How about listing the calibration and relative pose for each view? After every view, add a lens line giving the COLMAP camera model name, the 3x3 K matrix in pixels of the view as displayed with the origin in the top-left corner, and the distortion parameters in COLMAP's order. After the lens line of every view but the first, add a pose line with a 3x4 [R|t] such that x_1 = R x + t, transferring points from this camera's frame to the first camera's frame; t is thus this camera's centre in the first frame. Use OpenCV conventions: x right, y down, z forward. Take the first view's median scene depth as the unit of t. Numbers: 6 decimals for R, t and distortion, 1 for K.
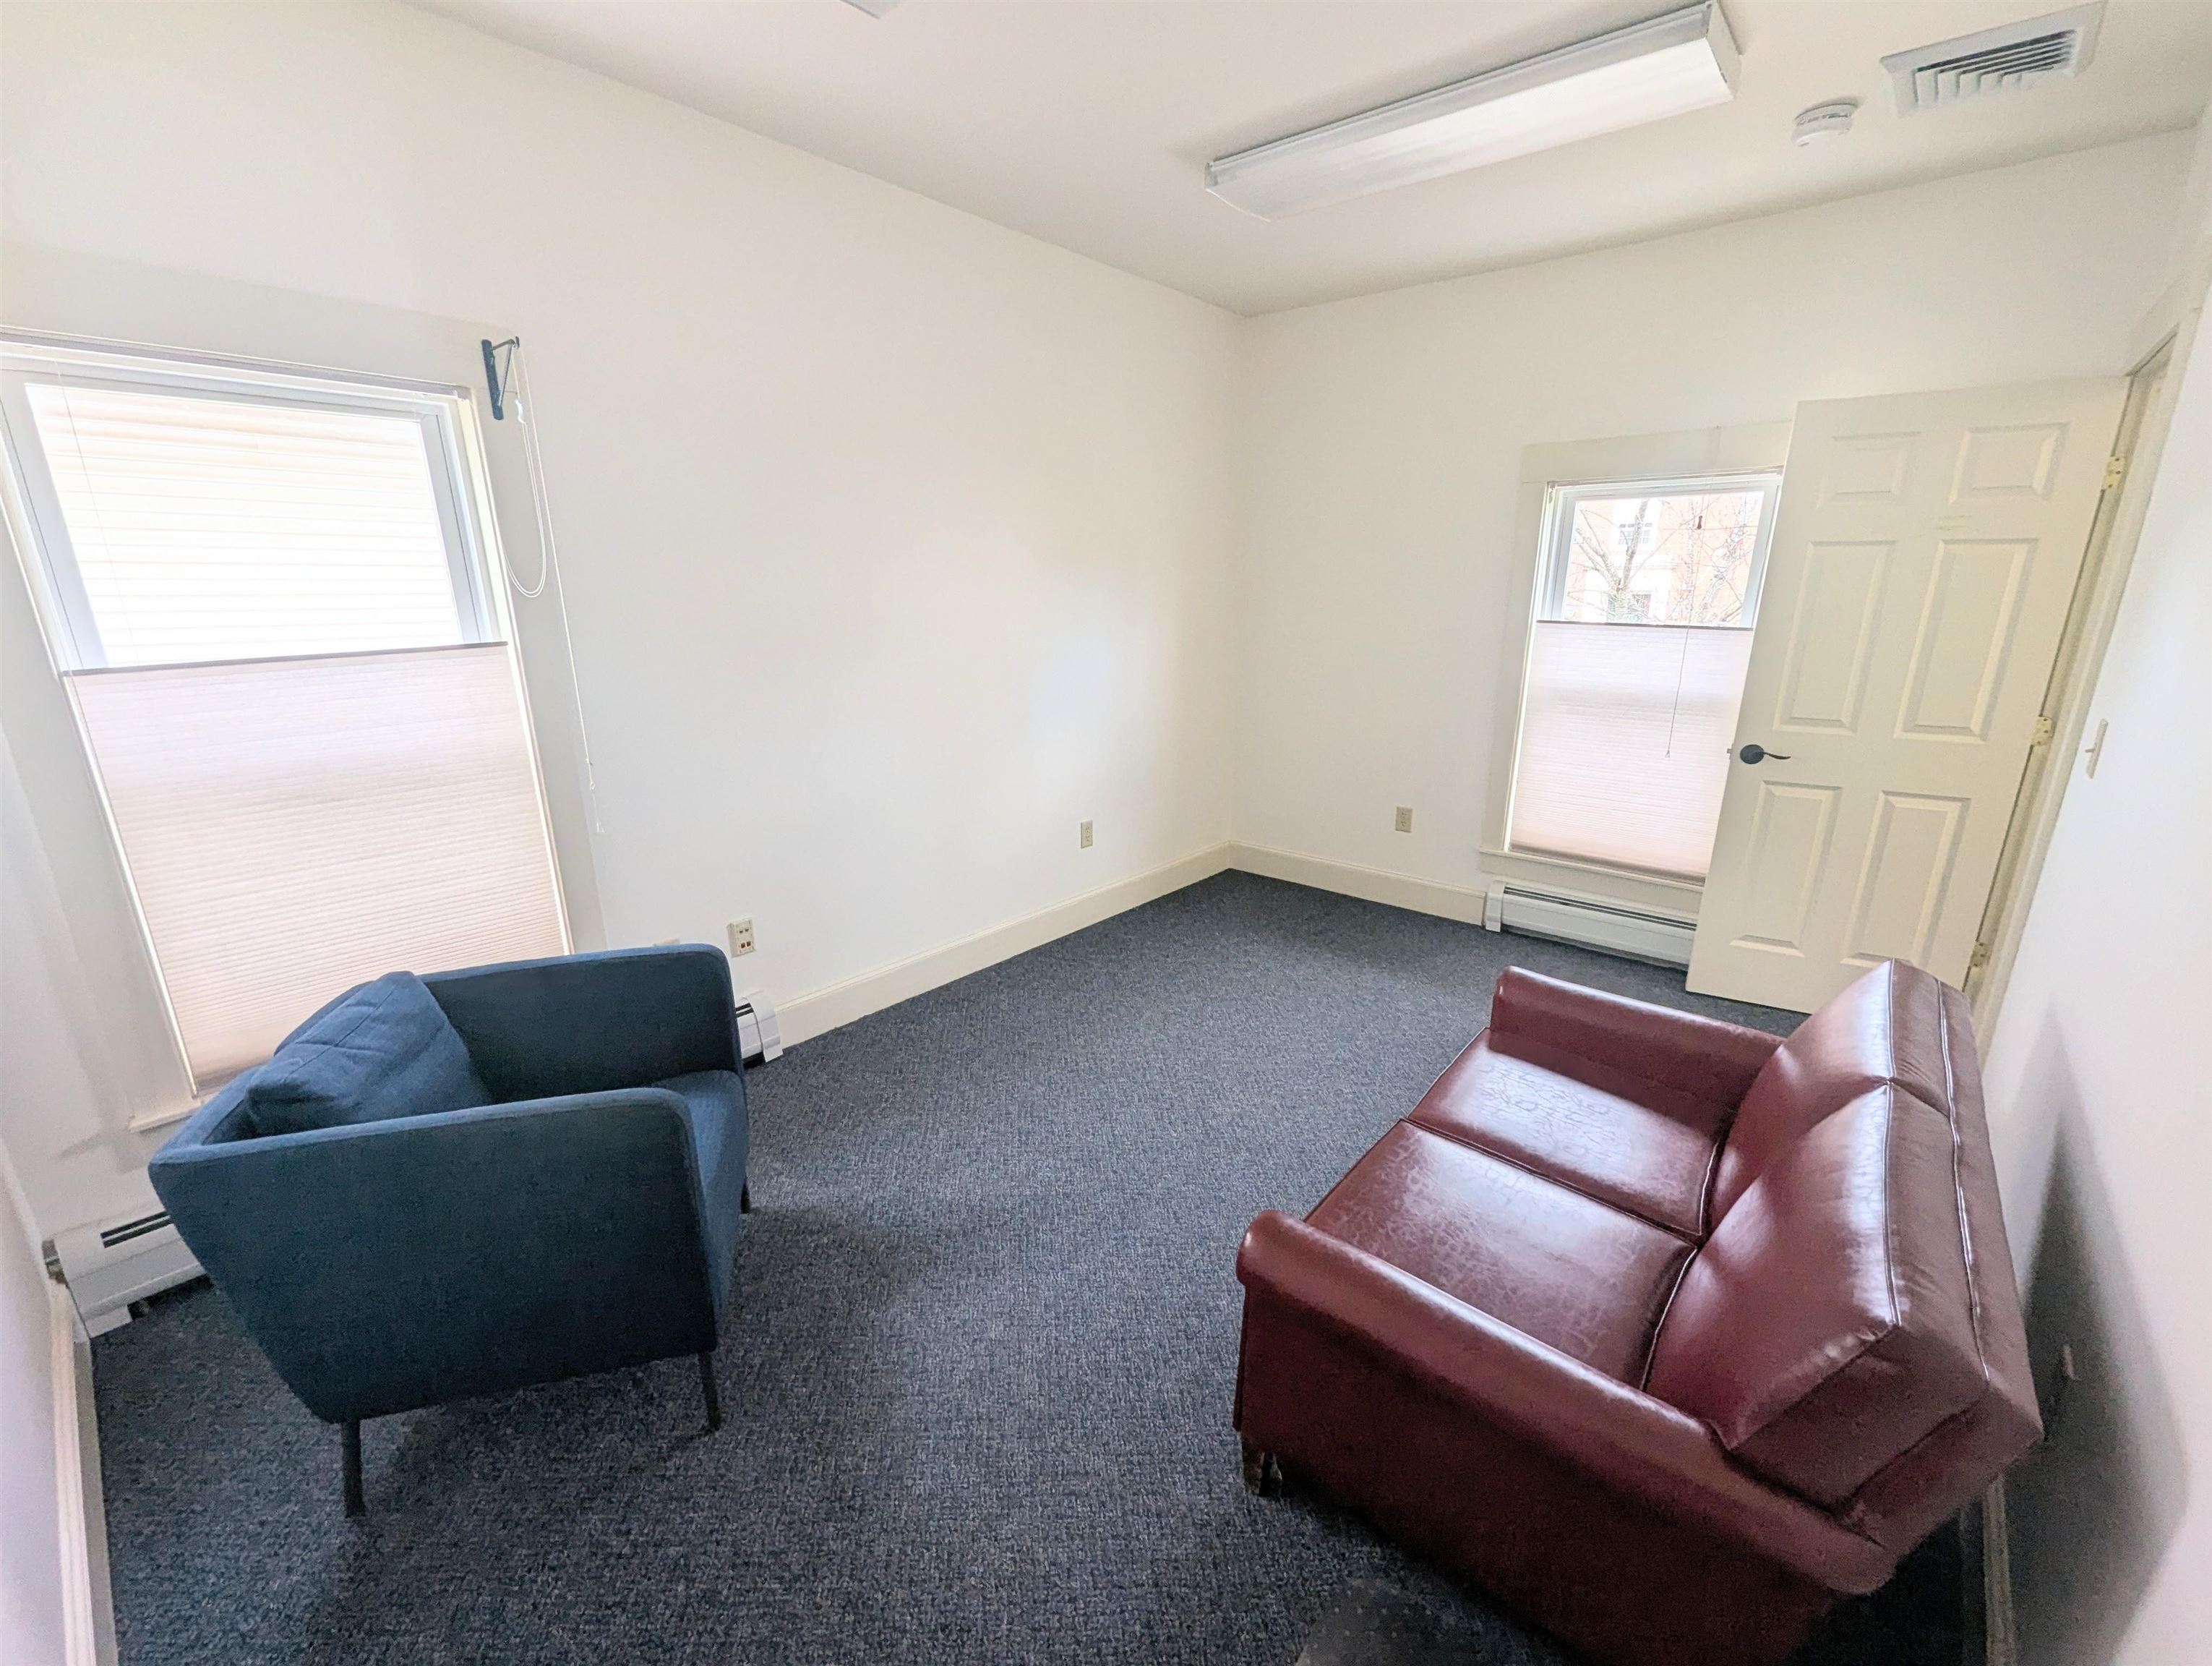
lens RADIAL K [[906.9, 0, 1116.0], [0, 906.9, 840.3], [0, 0, 1]] dist [-0.000720, -0.000325]
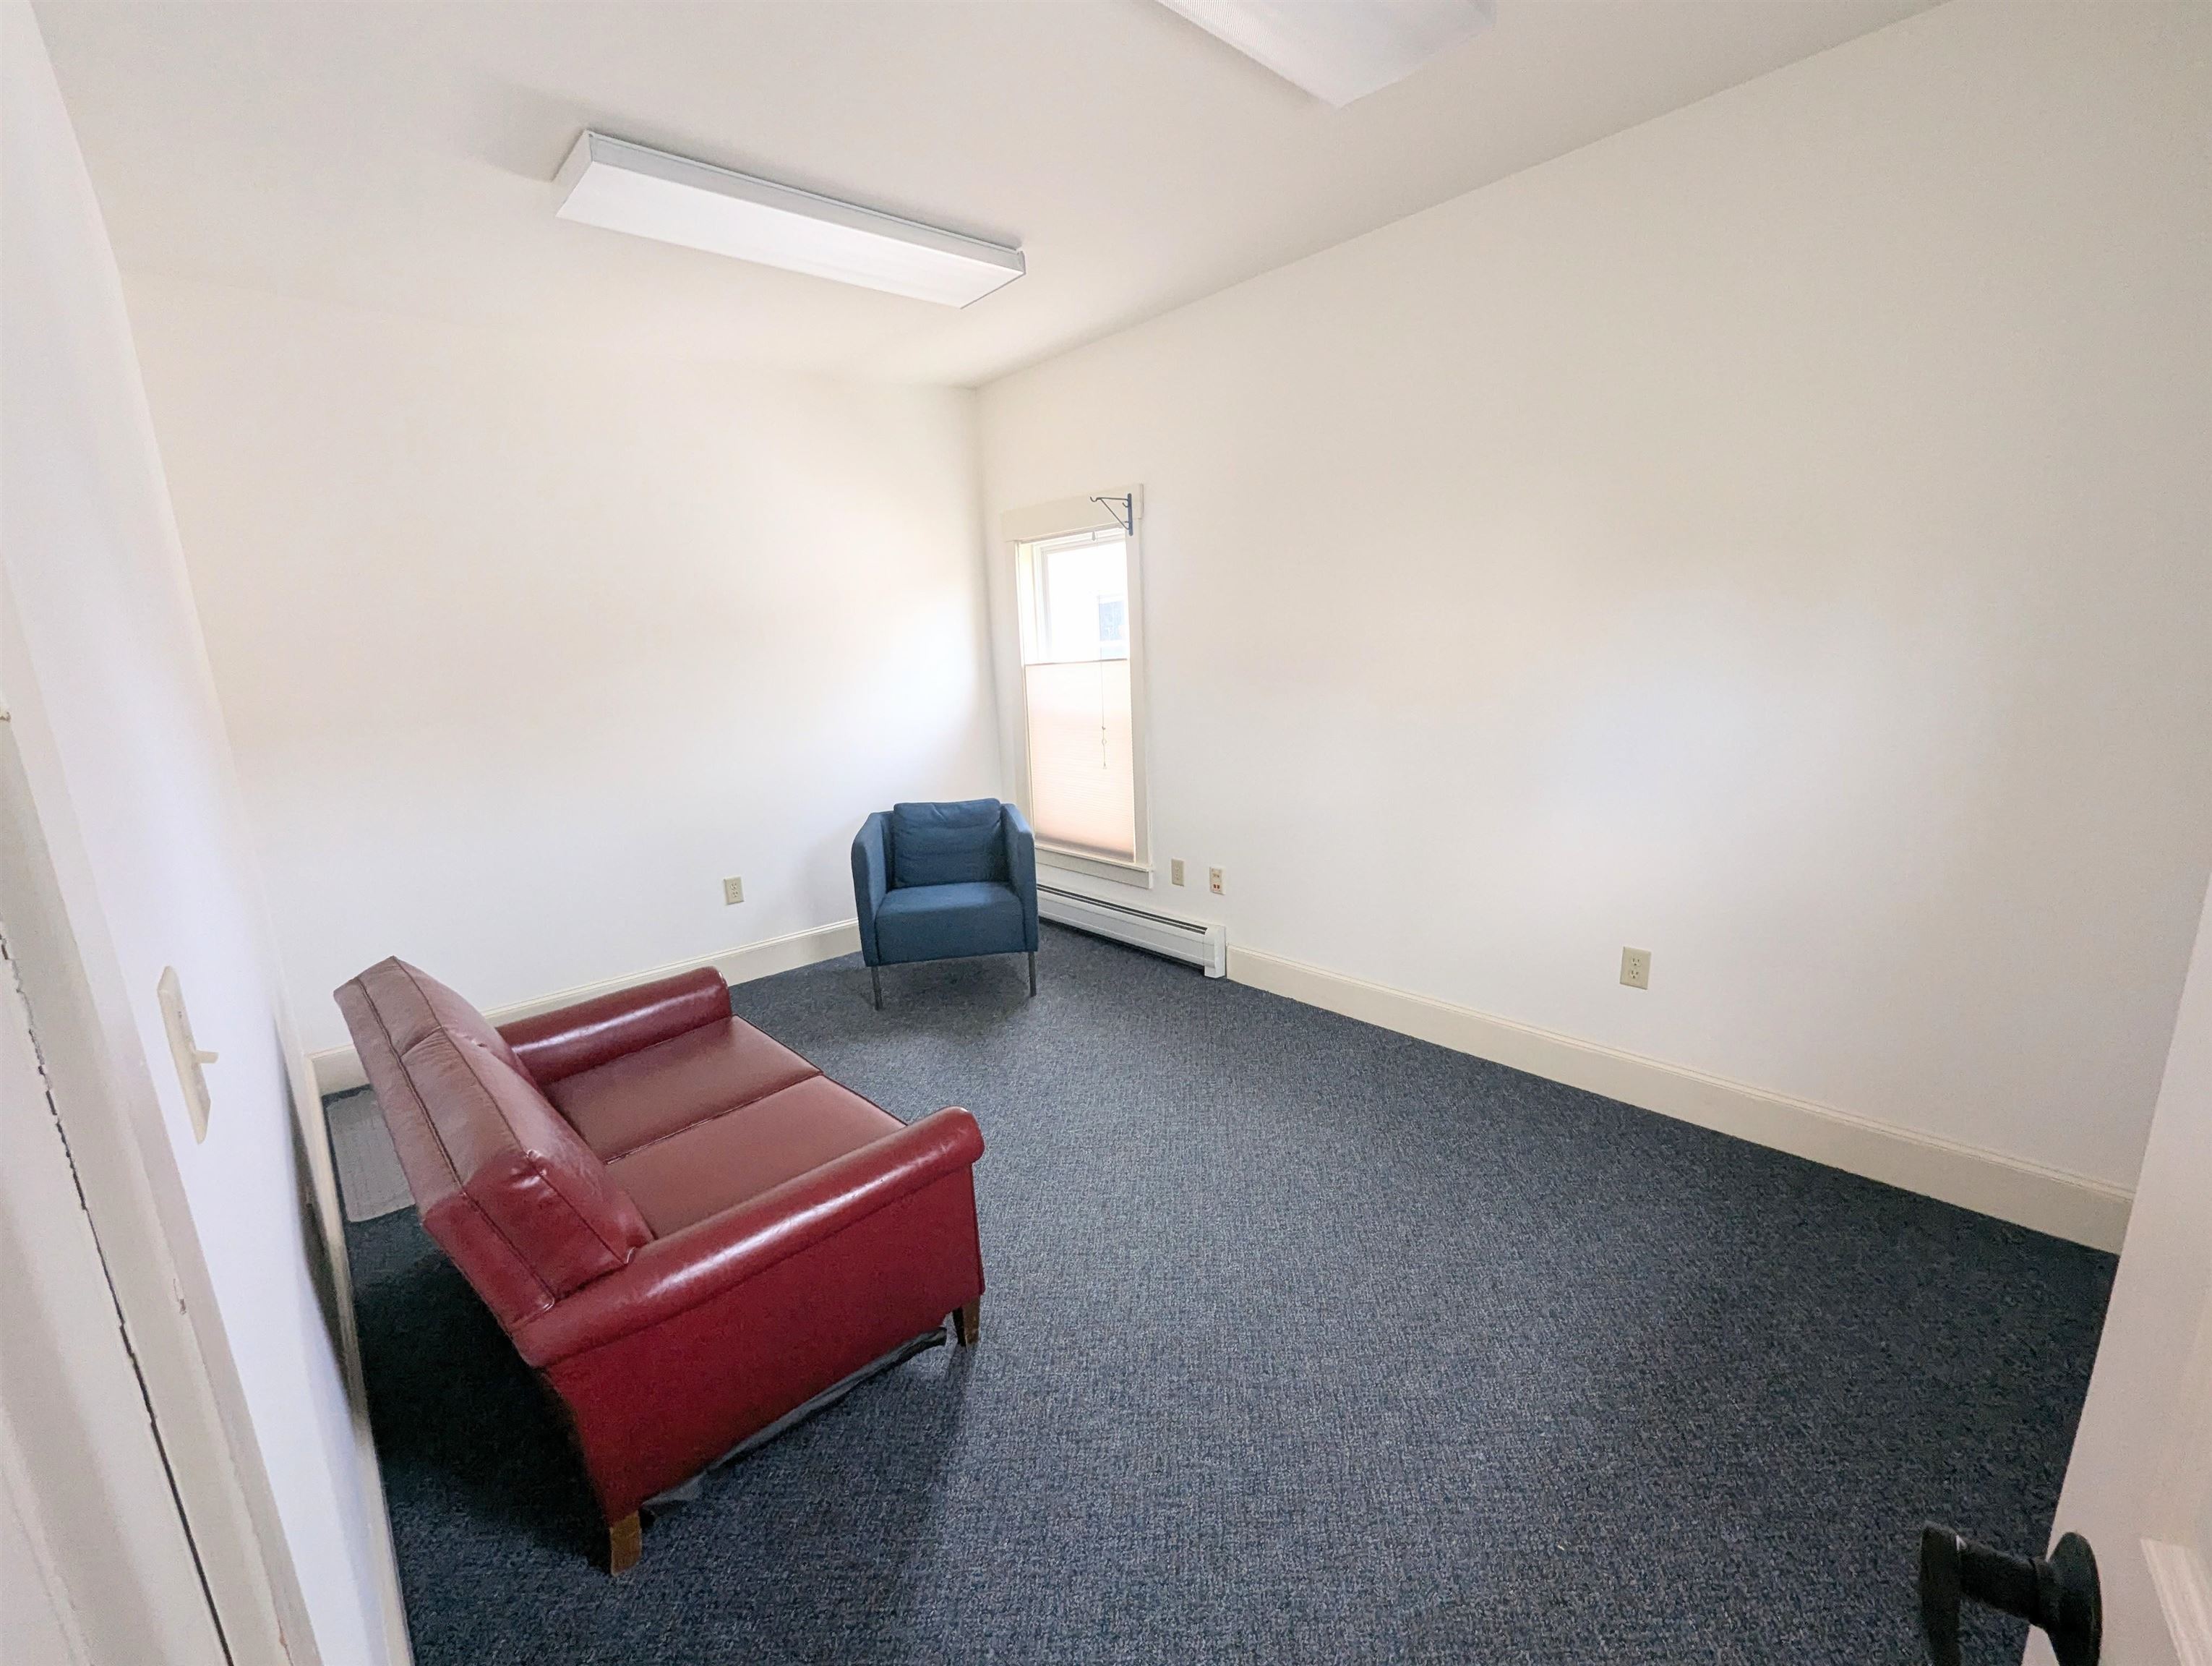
lens RADIAL K [[905.4, 0, 1095.3], [0, 905.4, 842.0], [0, 0, 1]] dist [0.001623, 0.000396]
pose [[-0.112283, 0.218832, -0.969281, 0.760339], [-0.234053, 0.942180, 0.239827, -0.192040], [0.965718, 0.253791, -0.054572, 0.747011]]
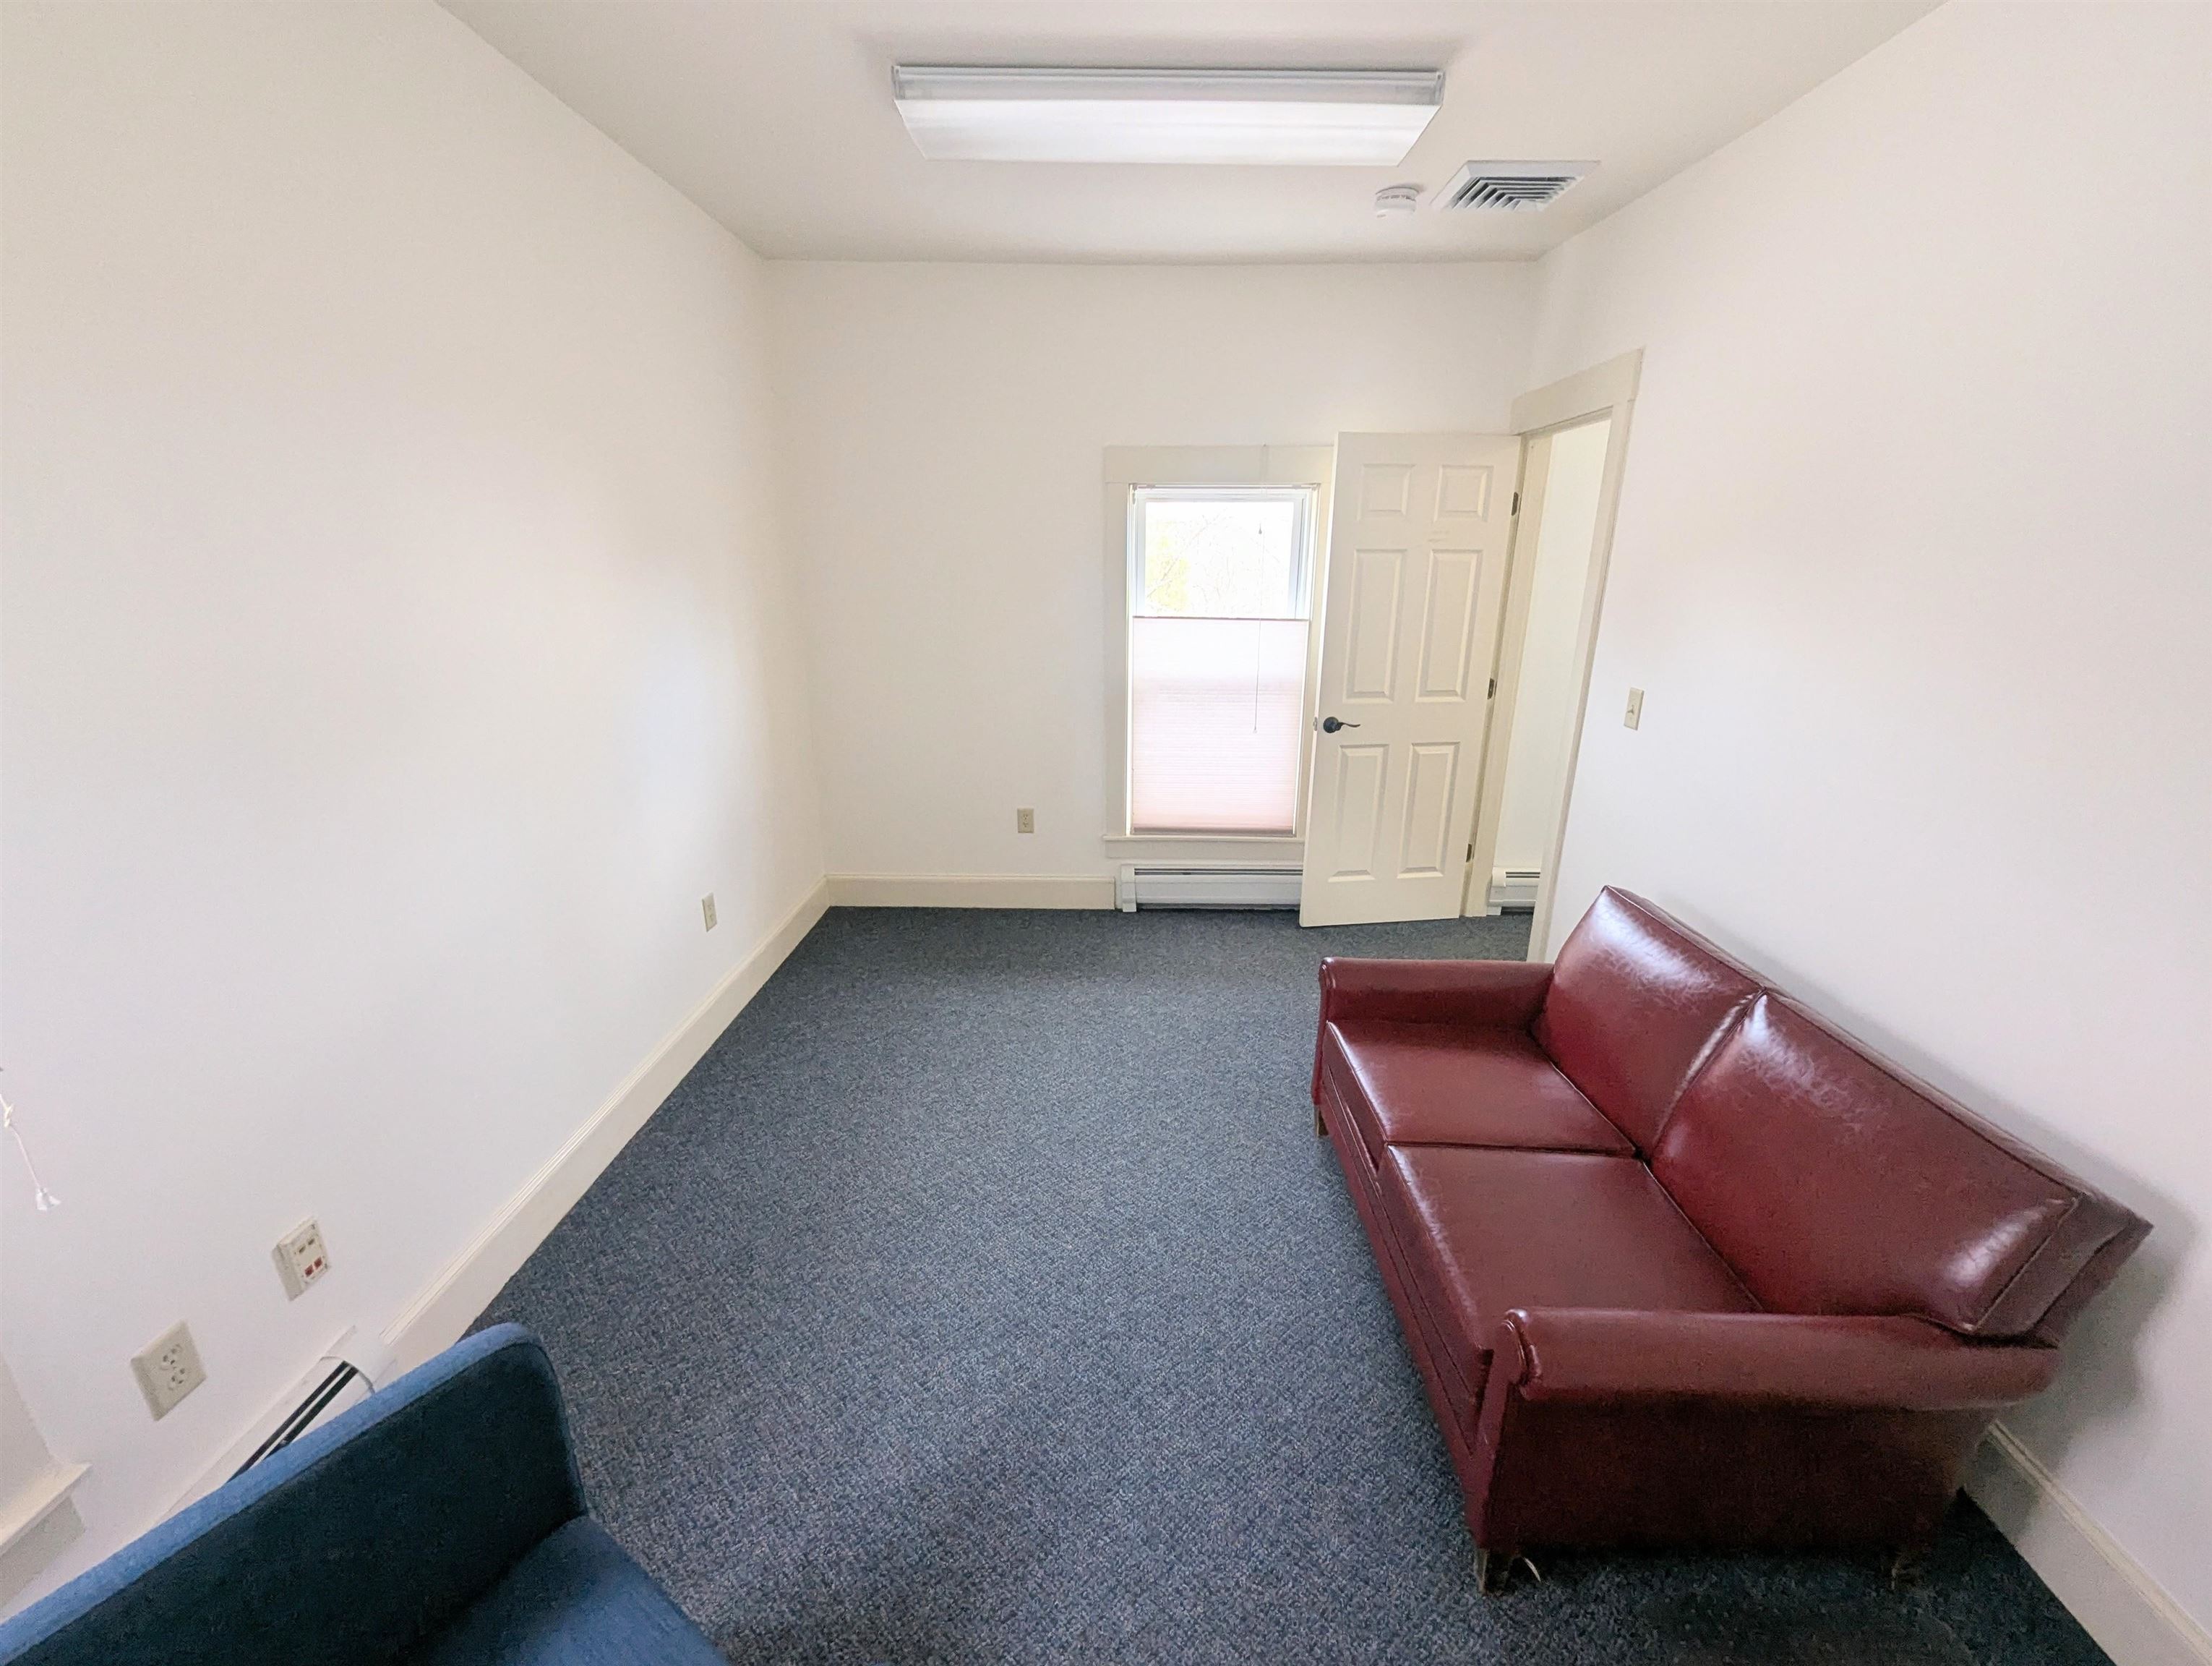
lens RADIAL K [[905.4, 0, 1095.3], [0, 905.4, 842.0], [0, 0, 1]] dist [0.001623, 0.000396]
pose [[0.780199, -0.188142, 0.596567, -0.267911], [0.168487, 0.981656, 0.089239, -0.094382], [-0.602414, 0.030889, 0.797586, 0.214517]]
